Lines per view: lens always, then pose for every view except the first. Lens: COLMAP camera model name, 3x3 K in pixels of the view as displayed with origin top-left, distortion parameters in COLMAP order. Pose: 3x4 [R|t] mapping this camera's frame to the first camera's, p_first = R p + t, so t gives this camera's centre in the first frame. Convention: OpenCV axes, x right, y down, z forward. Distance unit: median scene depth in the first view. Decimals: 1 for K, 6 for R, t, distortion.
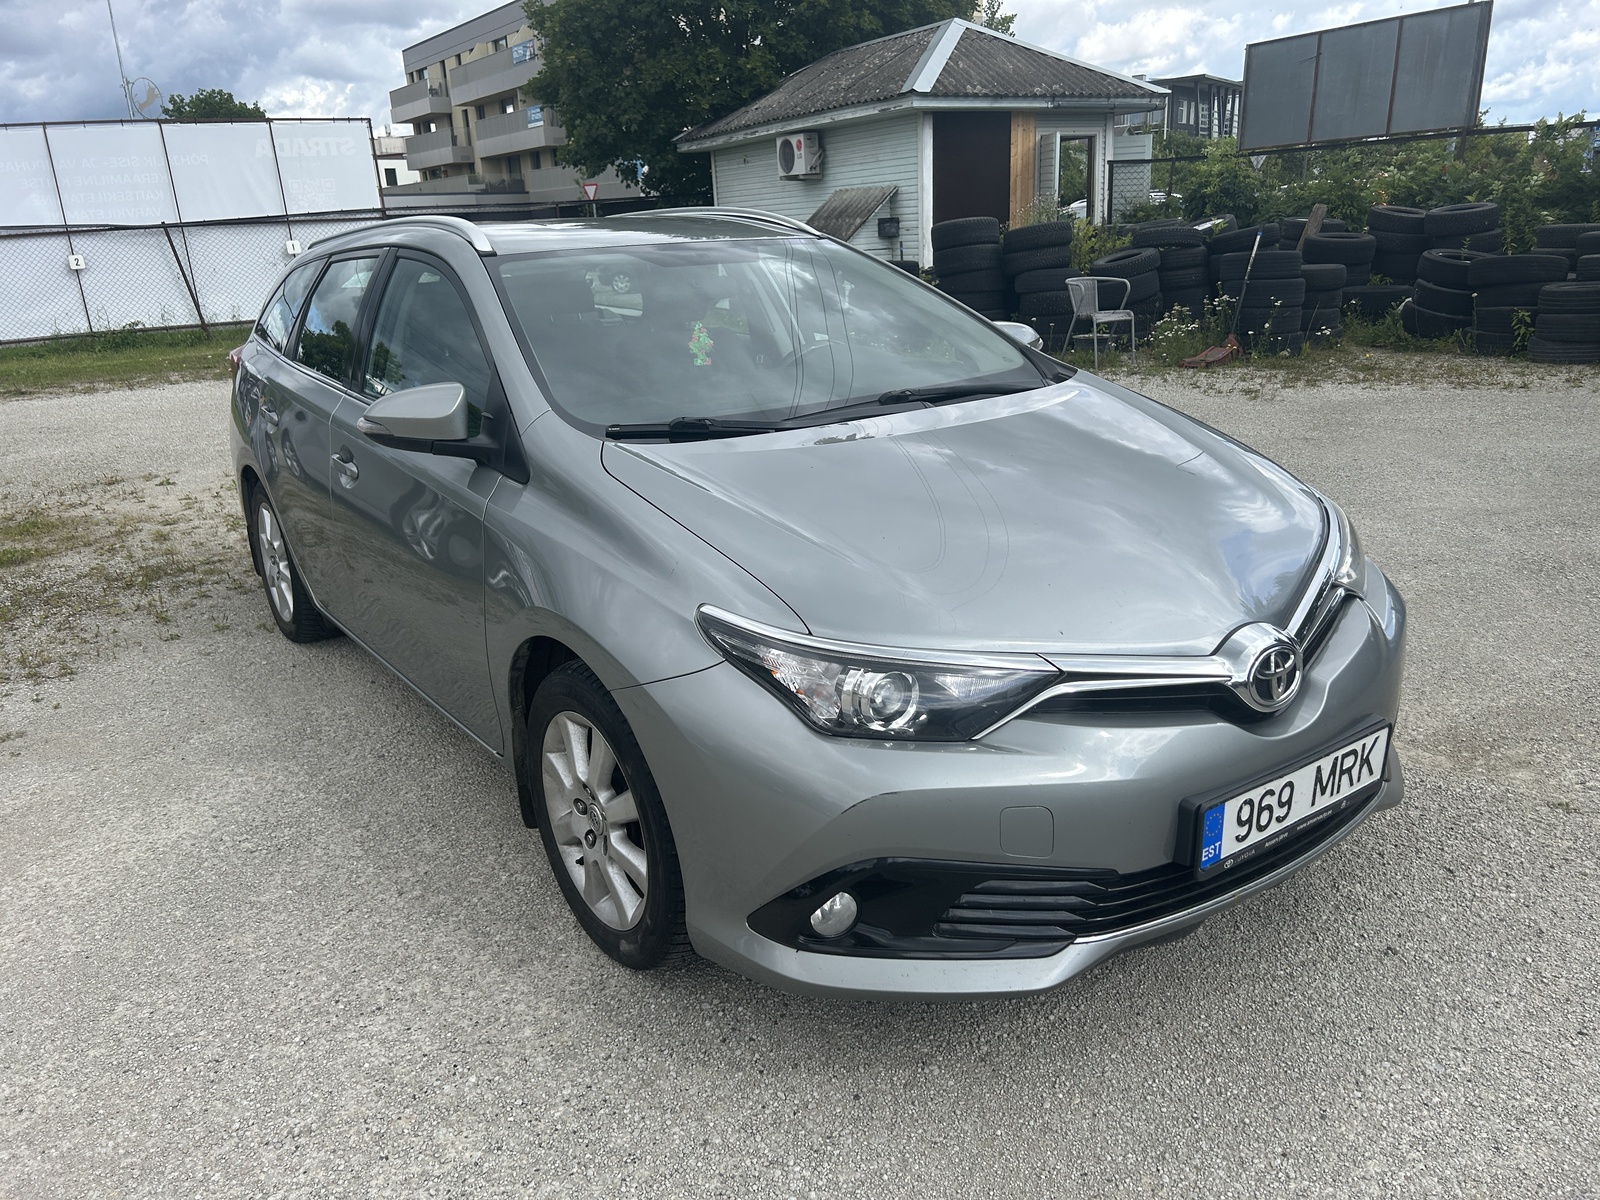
lens RADIAL K [[1199.4, 0, 796.0], [0, 1199.4, 604.9], [0, 0, 1]] dist [0.011314, -0.000395]
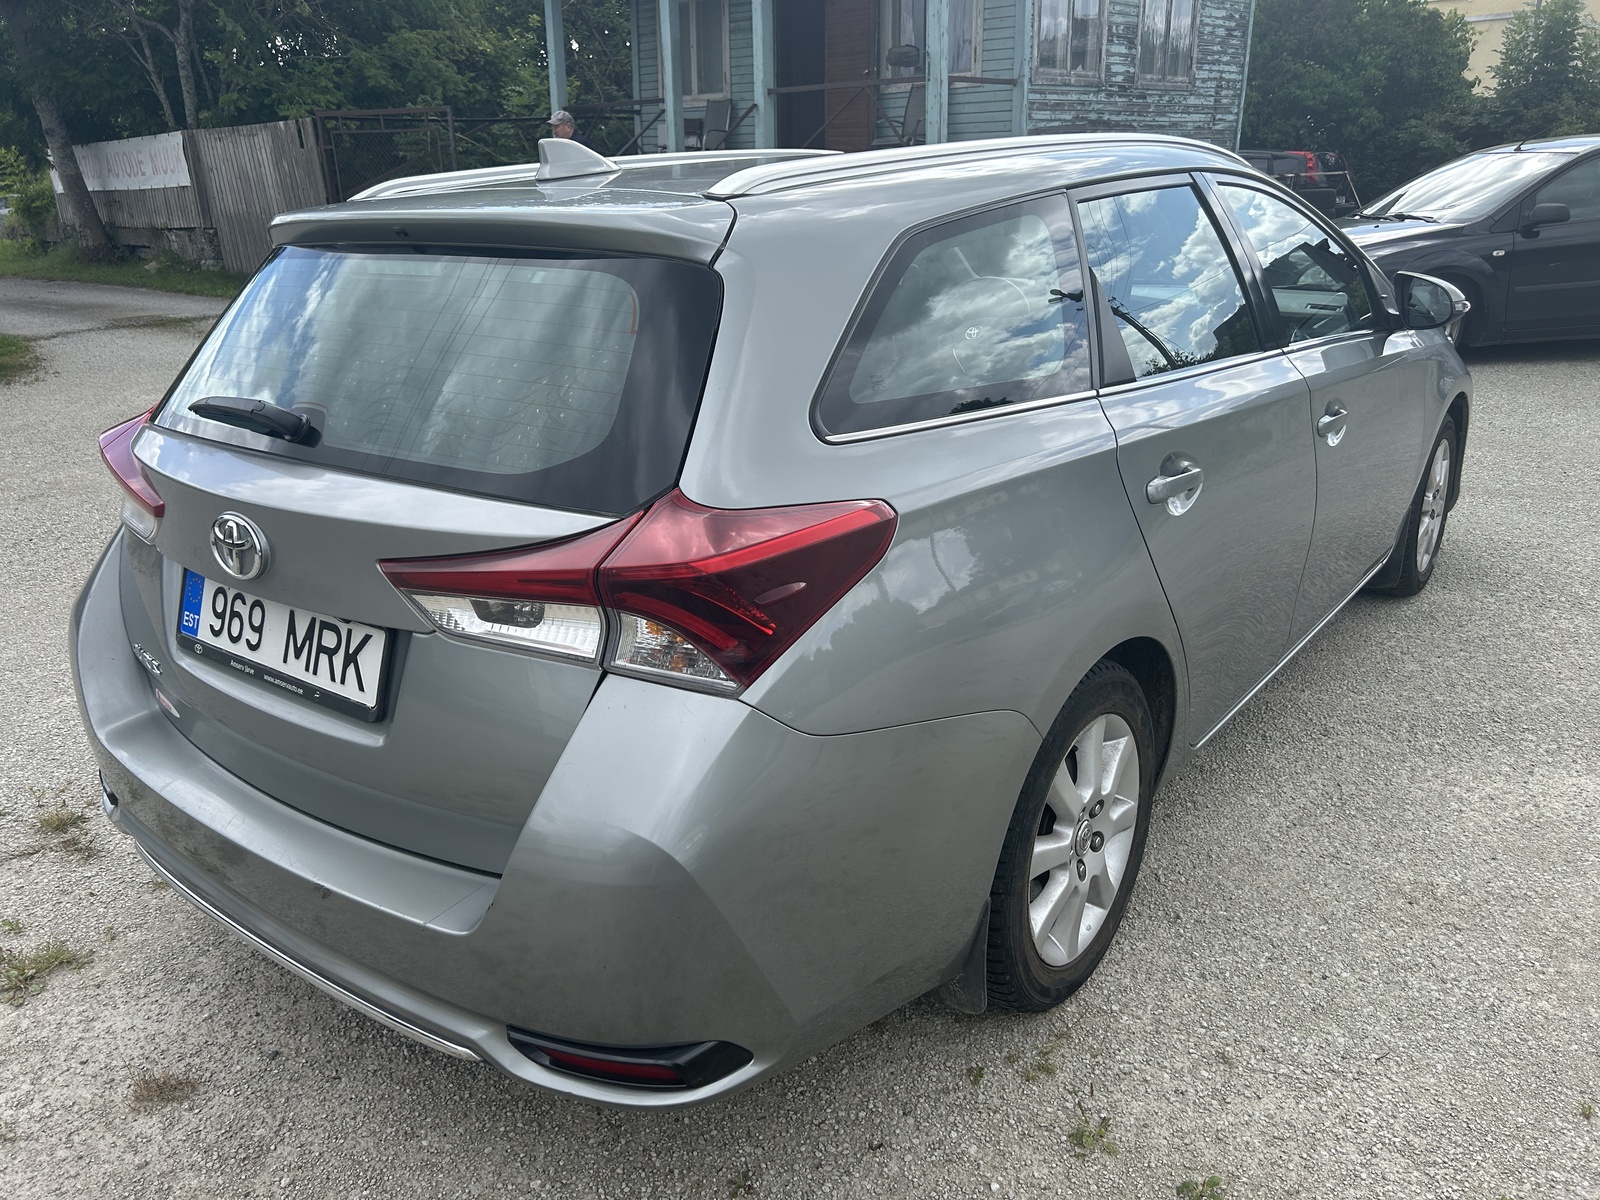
lens RADIAL K [[1199.4, 0, 796.0], [0, 1199.4, 604.9], [0, 0, 1]] dist [0.011314, -0.000395]
pose [[-0.277099, -0.273686, 0.921039, -0.226575], [0.327353, 0.874337, 0.358295, -0.090401], [-0.903358, 0.400788, -0.152686, 0.315956]]
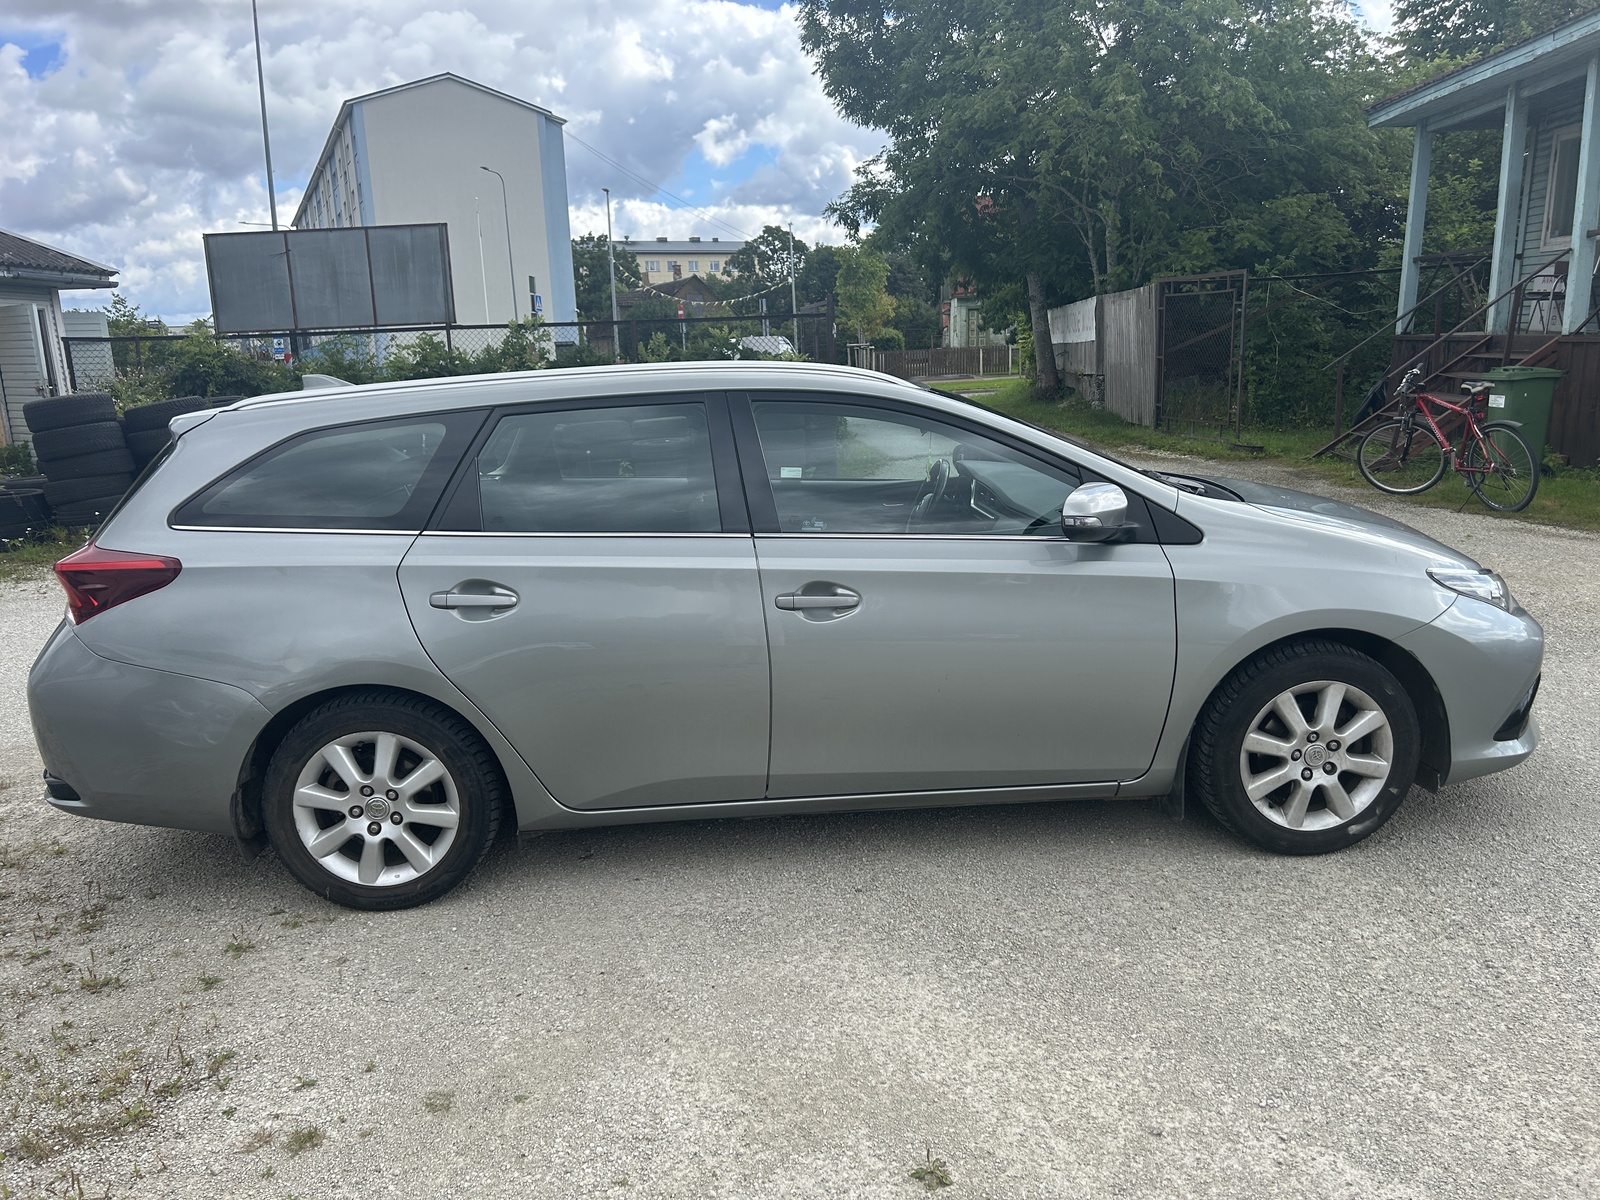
lens RADIAL K [[1199.4, 0, 796.0], [0, 1199.4, 604.9], [0, 0, 1]] dist [0.011314, -0.000395]
pose [[0.539550, -0.150284, 0.828432, -0.248053], [0.269887, 0.962891, -0.001099, -0.024194], [-0.797525, 0.224176, 0.560088, 0.095365]]
